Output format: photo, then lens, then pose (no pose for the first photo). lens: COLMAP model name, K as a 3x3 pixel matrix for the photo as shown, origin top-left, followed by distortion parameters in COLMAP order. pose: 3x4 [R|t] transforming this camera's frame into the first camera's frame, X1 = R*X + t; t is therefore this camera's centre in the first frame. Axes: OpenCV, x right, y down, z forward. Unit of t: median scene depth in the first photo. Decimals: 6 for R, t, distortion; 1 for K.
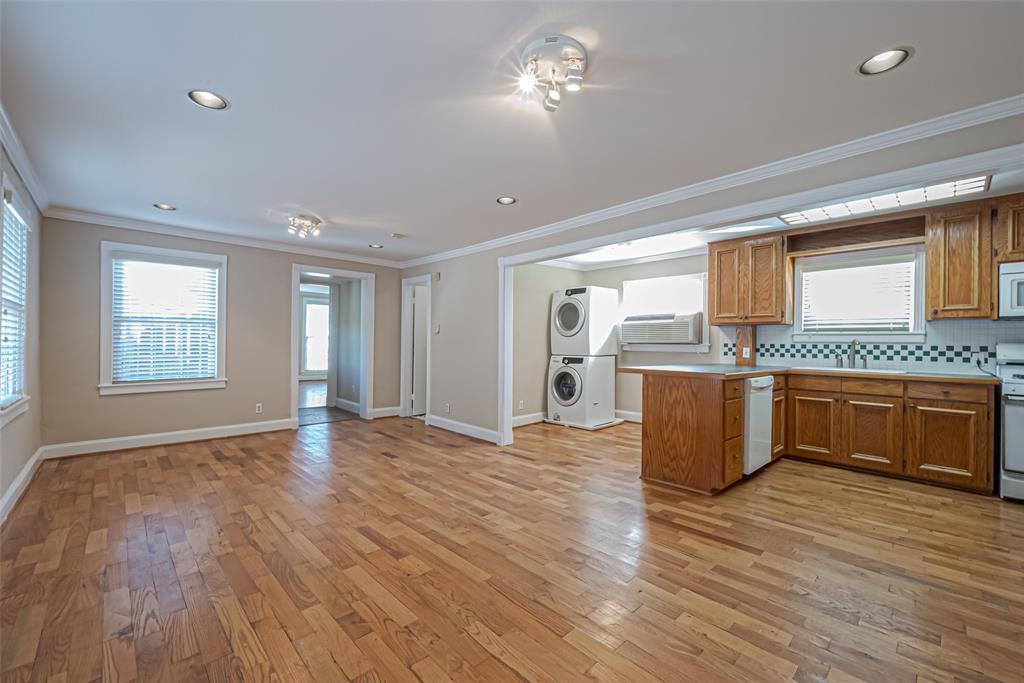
lens RADIAL K [[418.5, 0, 516.1], [0, 418.5, 341.8], [0, 0, 1]] dist [-0.000493, -0.000047]
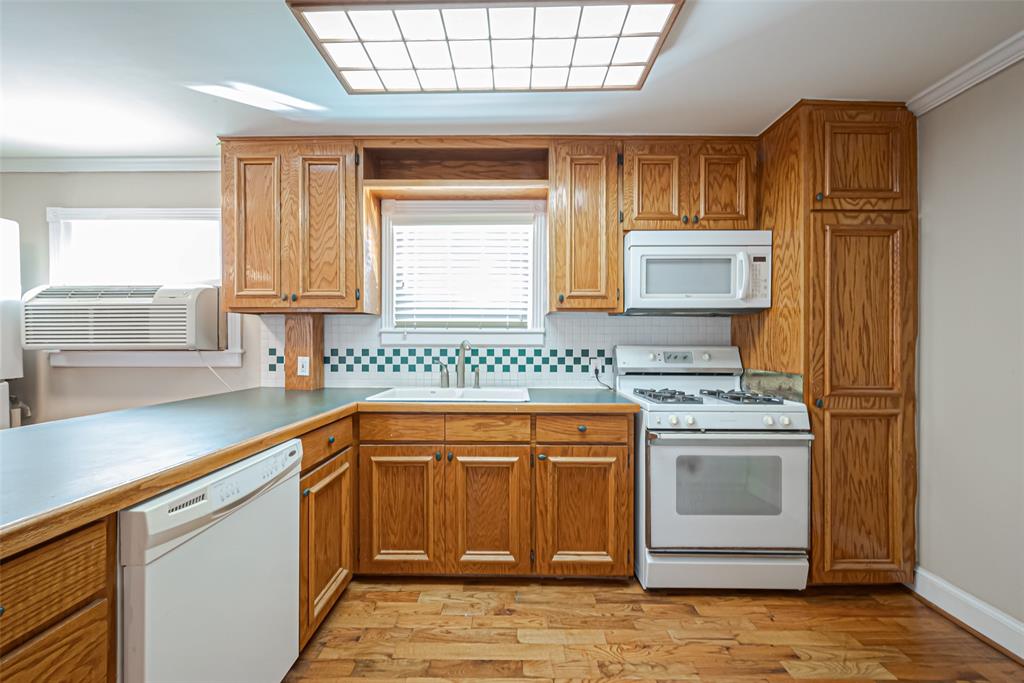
lens RADIAL K [[418.5, 0, 511.8], [0, 418.5, 340.7], [0, 0, 1]] dist [-0.000493, -0.000047]
pose [[0.702140, -0.012496, 0.711930, 0.463139], [0.005639, 0.999912, 0.011990, -0.014119], [-0.712017, -0.004404, 0.702149, 0.570312]]
